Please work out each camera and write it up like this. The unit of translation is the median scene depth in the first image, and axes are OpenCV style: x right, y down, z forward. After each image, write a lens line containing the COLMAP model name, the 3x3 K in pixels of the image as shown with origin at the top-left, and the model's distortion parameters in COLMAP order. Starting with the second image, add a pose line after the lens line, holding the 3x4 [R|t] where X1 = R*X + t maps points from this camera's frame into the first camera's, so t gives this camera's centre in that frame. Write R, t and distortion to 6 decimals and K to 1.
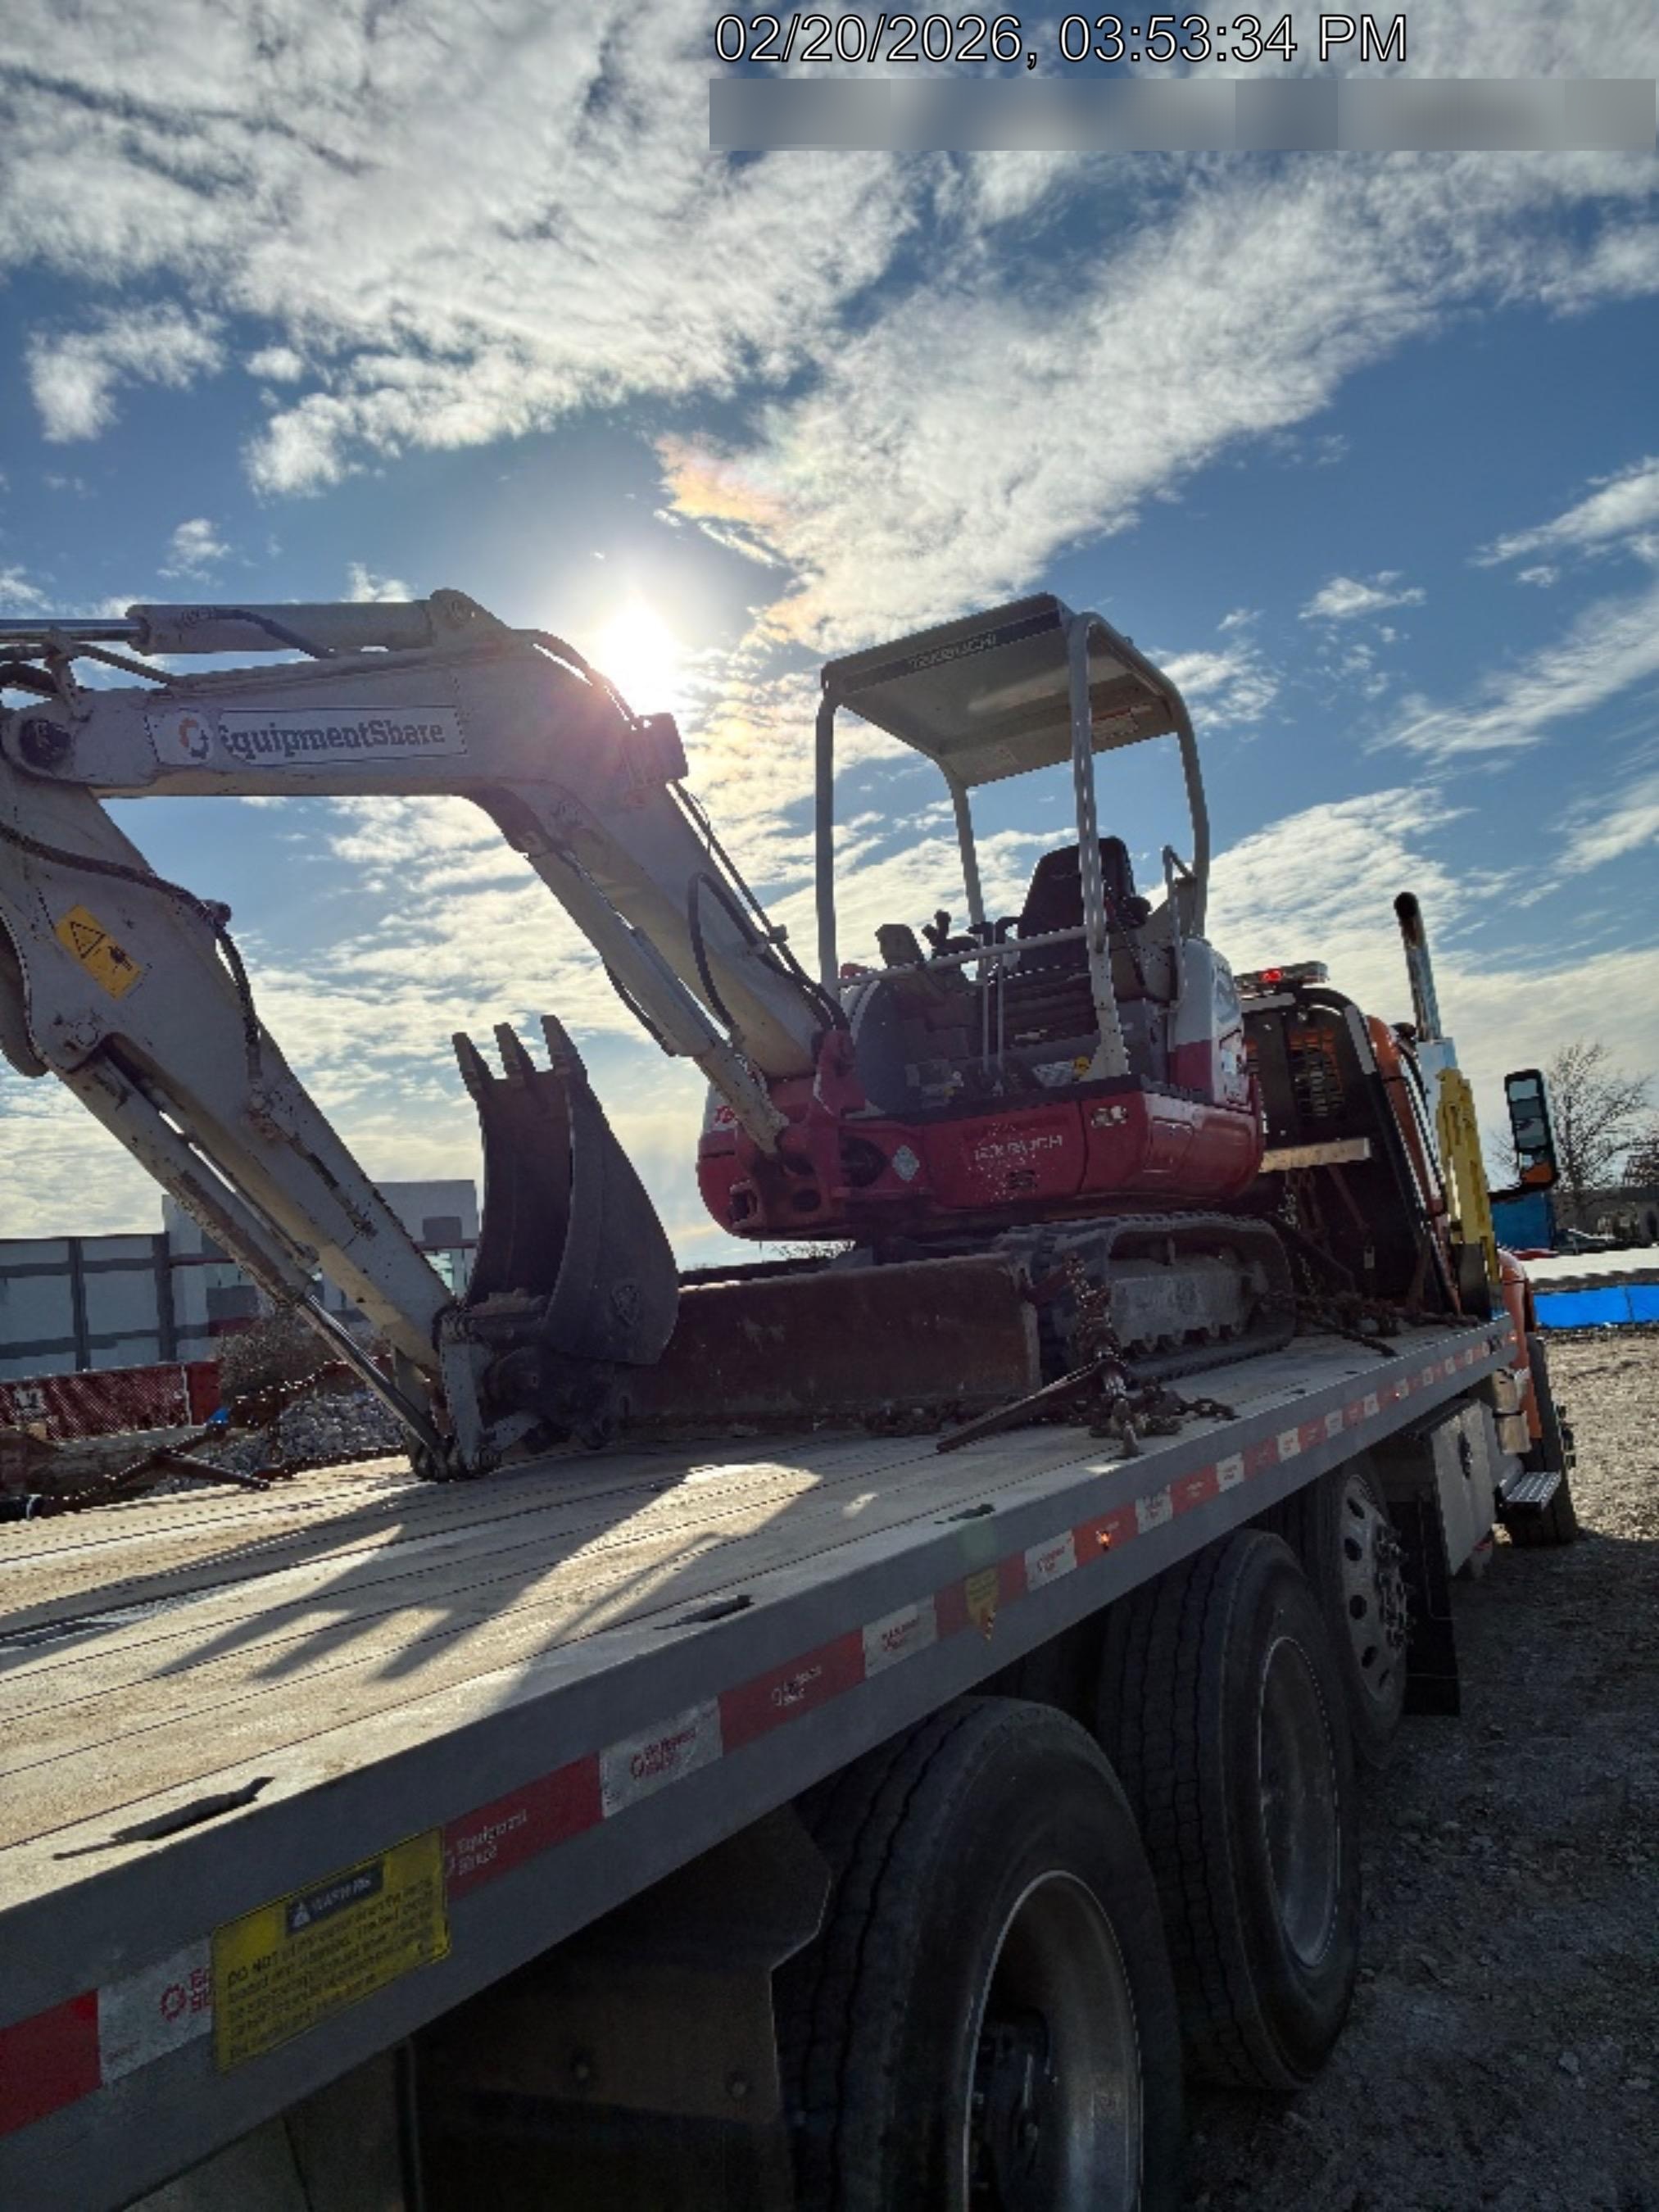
lens RADIAL K [[1520.6, 0, 880.7], [0, 1520.6, 1106.1], [0, 0, 1]] dist [0.008126, 0.004894]
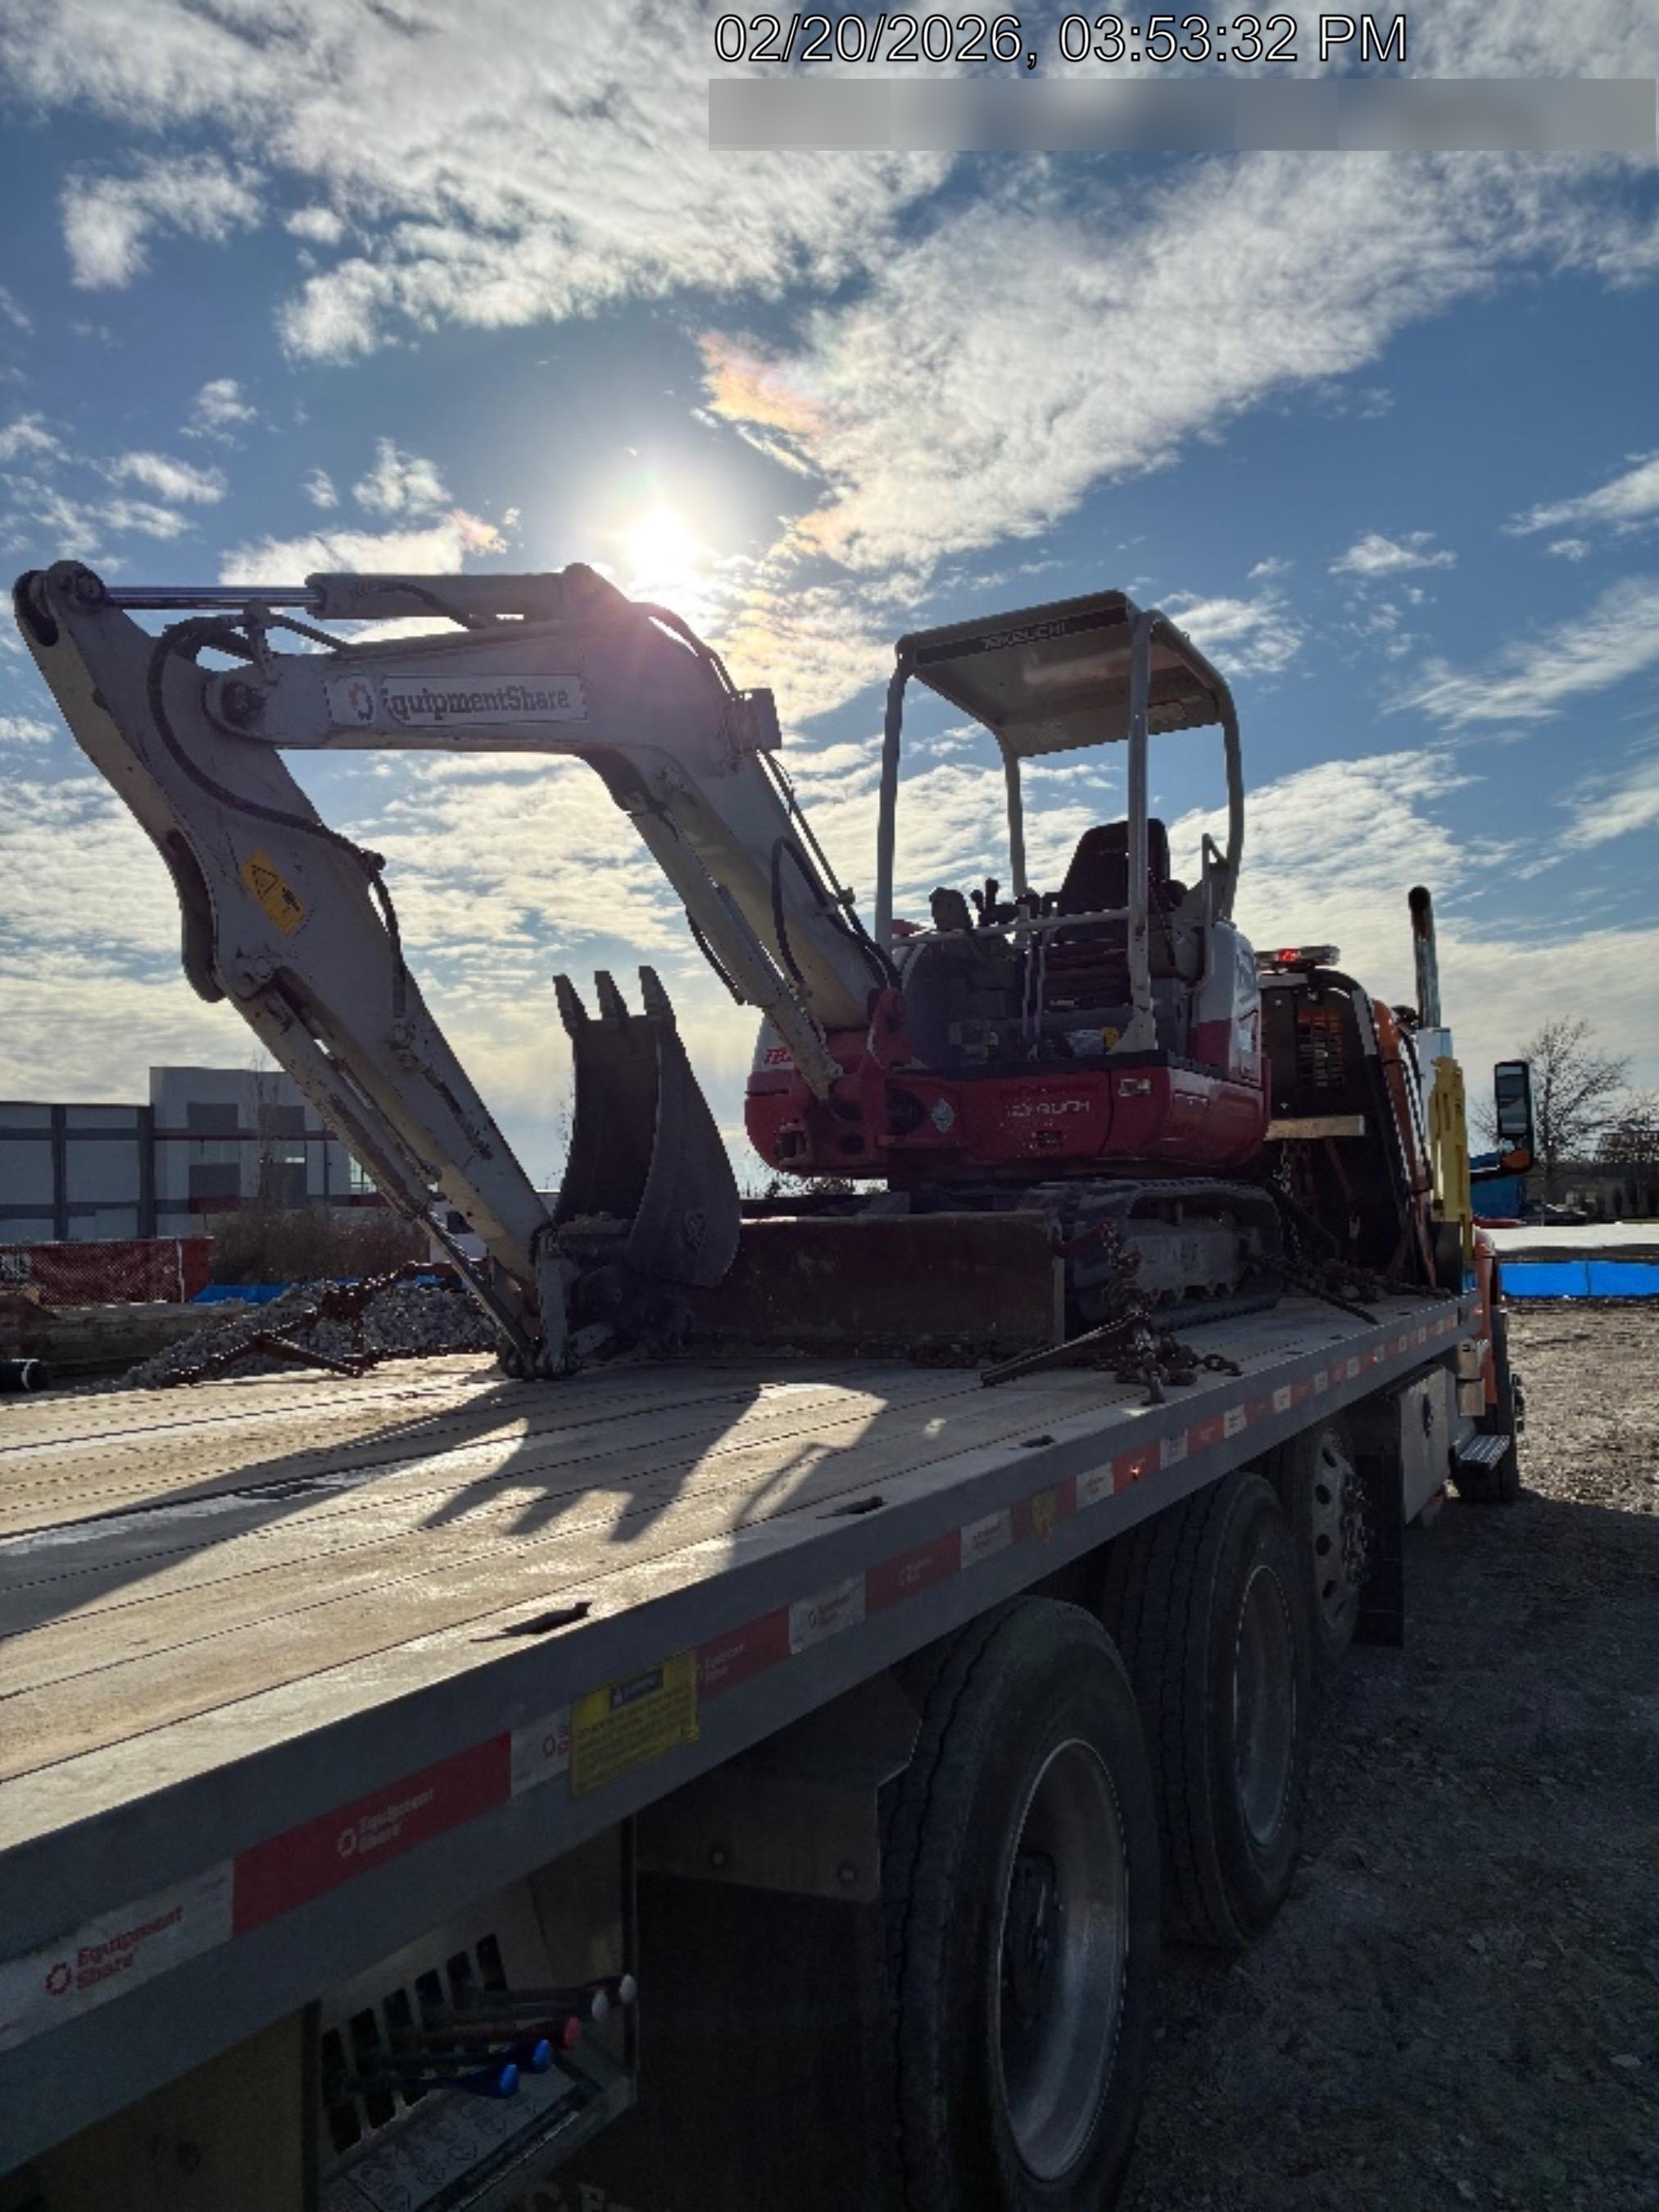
lens RADIAL K [[1680.4, 0, 849.6], [0, 1680.4, 1067.5], [0, 0, 1]] dist [0.003898, 0.002856]
pose [[0.996647, 0.073761, 0.035408, -0.055228], [-0.075404, 0.996019, 0.047545, -0.027958], [-0.031760, -0.050055, 0.998241, -0.107612]]
